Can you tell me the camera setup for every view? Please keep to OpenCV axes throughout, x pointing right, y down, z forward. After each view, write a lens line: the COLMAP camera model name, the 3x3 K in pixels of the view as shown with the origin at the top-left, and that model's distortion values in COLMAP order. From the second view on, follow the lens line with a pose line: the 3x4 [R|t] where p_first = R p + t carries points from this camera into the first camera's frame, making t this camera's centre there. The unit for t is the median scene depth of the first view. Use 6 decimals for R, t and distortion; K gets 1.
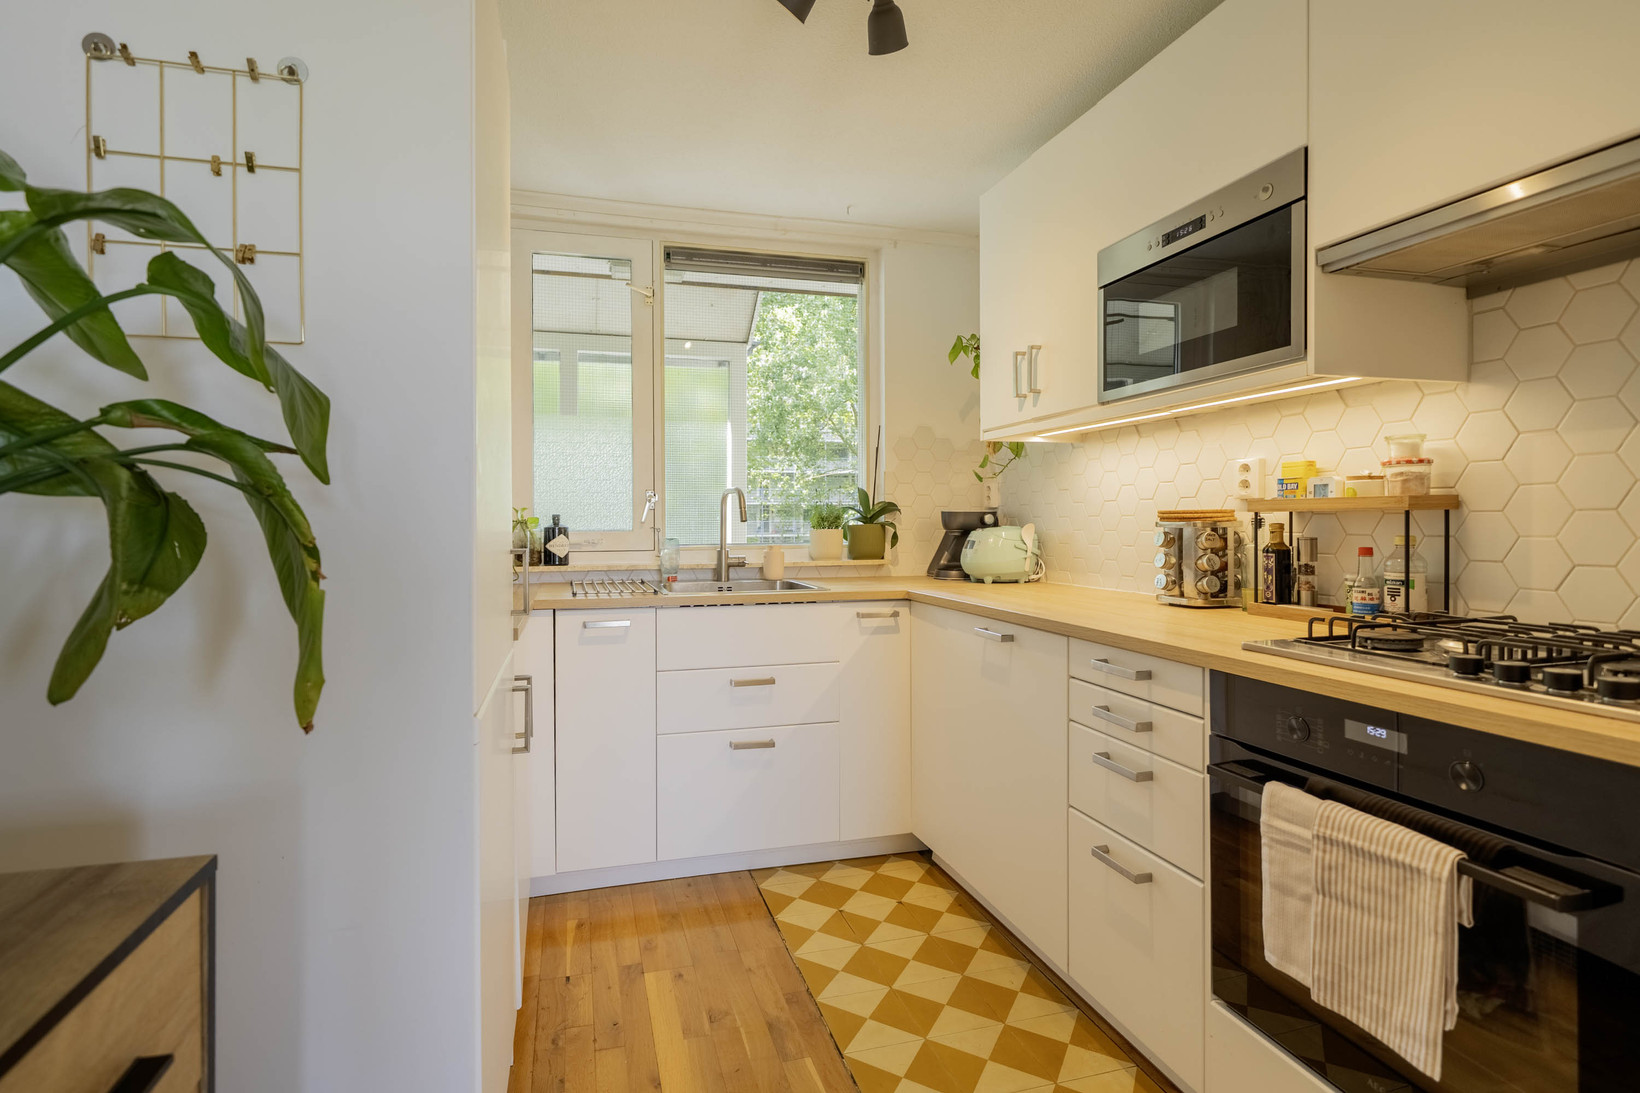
lens RADIAL K [[785.3, 0, 790.0], [0, 785.3, 523.7], [0, 0, 1]] dist [0.002048, 0.001570]
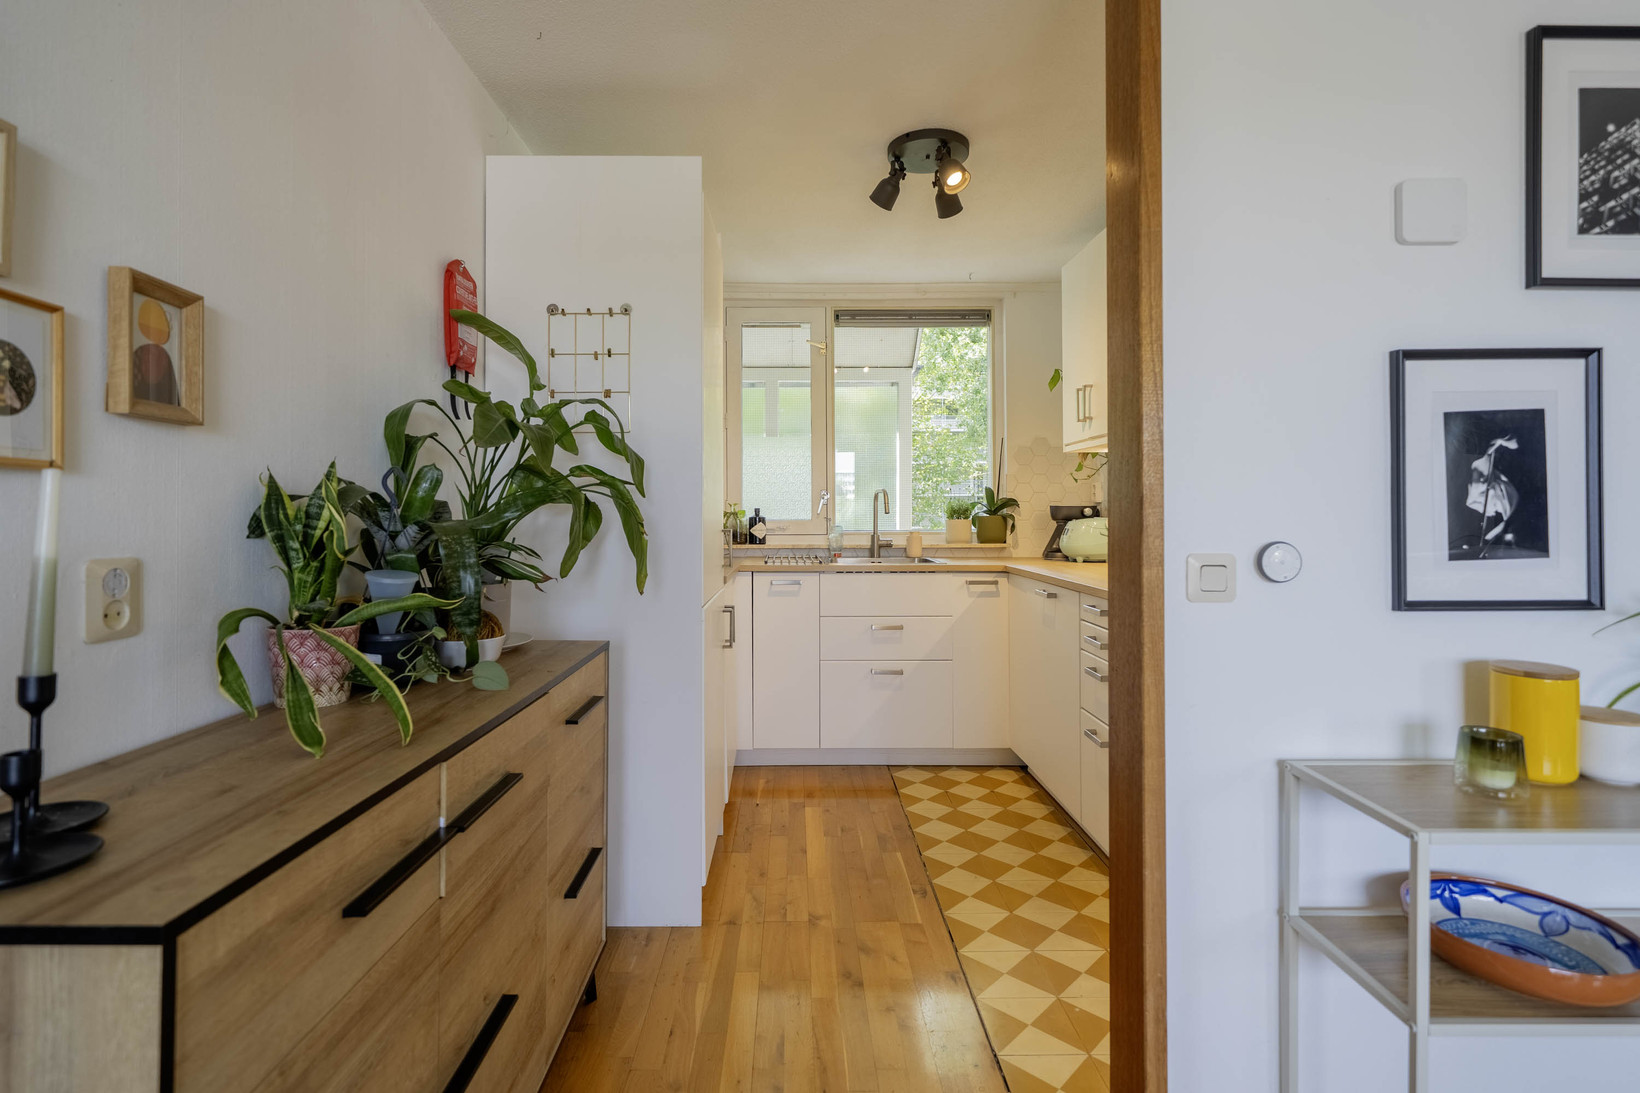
lens RADIAL K [[785.3, 0, 810.9], [0, 785.3, 506.2], [0, 0, 1]] dist [0.002048, 0.001570]
pose [[0.969963, -0.000372, -0.243250, 0.154474], [-0.002425, 0.999934, -0.011199, 0.000533], [0.243239, 0.011453, 0.969899, -0.381859]]
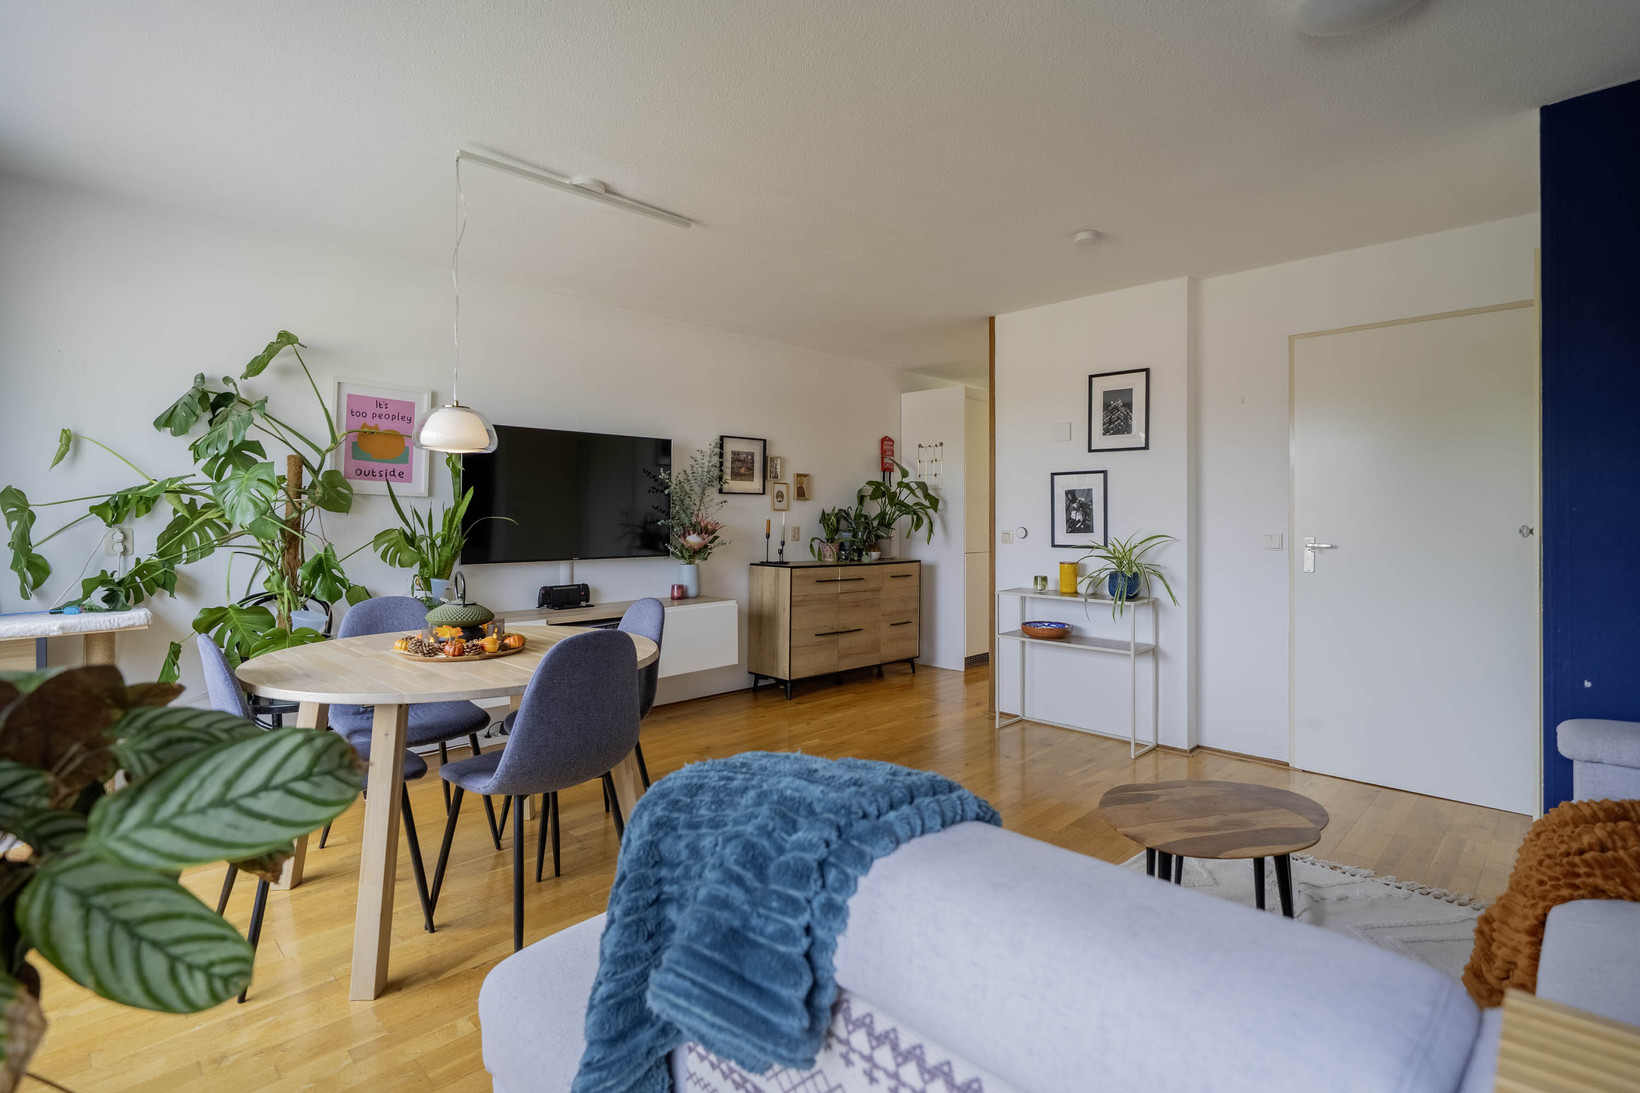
lens RADIAL K [[785.3, 0, 802.2], [0, 785.3, 521.8], [0, 0, 1]] dist [0.002048, 0.001570]
pose [[0.493948, 0.011852, -0.869411, 1.560327], [-0.007753, 0.999927, 0.009226, -0.007844], [0.869457, 0.002183, 0.494004, -1.109786]]
